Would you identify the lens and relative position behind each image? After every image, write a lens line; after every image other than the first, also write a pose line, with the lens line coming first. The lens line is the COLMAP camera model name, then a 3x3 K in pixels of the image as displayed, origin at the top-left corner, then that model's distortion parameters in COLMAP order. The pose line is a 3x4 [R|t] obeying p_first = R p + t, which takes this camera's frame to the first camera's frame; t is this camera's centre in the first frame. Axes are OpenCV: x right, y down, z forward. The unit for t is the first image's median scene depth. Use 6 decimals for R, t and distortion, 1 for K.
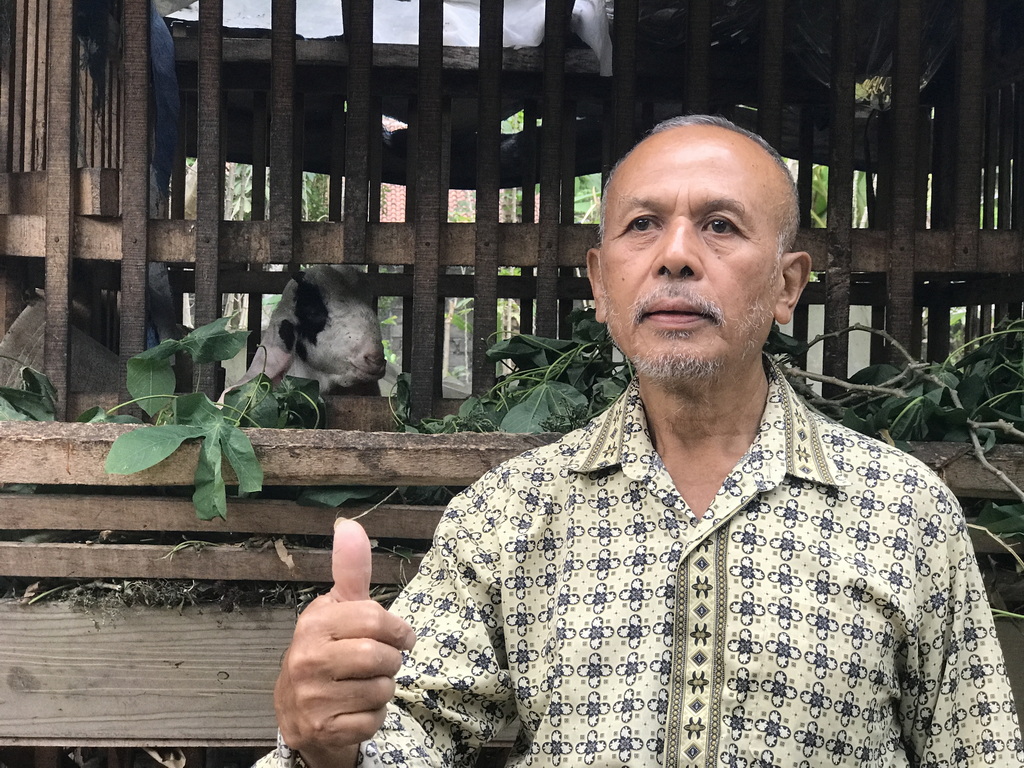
lens RADIAL K [[1698.0, 0, 513.5], [0, 1698.0, 398.2], [0, 0, 1]] dist [0.057495, 0.210954]
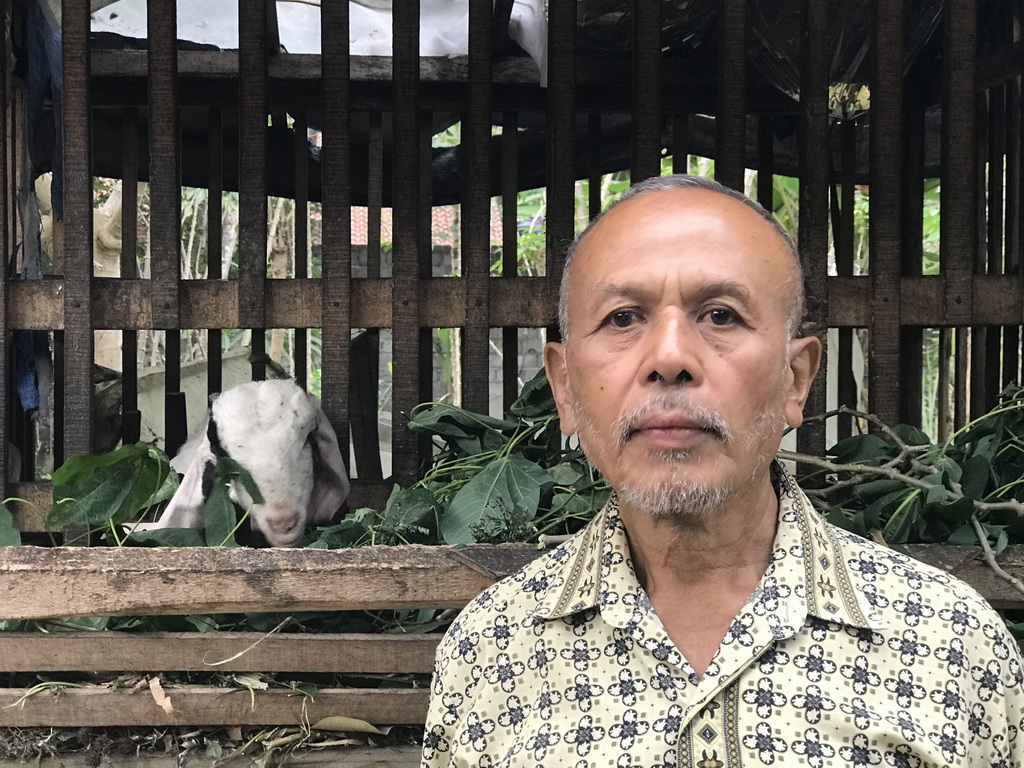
lens RADIAL K [[1698.0, 0, 513.5], [0, 1698.0, 398.2], [0, 0, 1]] dist [0.057495, 0.210954]
pose [[0.999487, -0.019990, 0.025039, 0.018734], [0.019844, 0.999785, 0.006057, -0.053954], [-0.025155, -0.005557, 0.999668, 0.161670]]
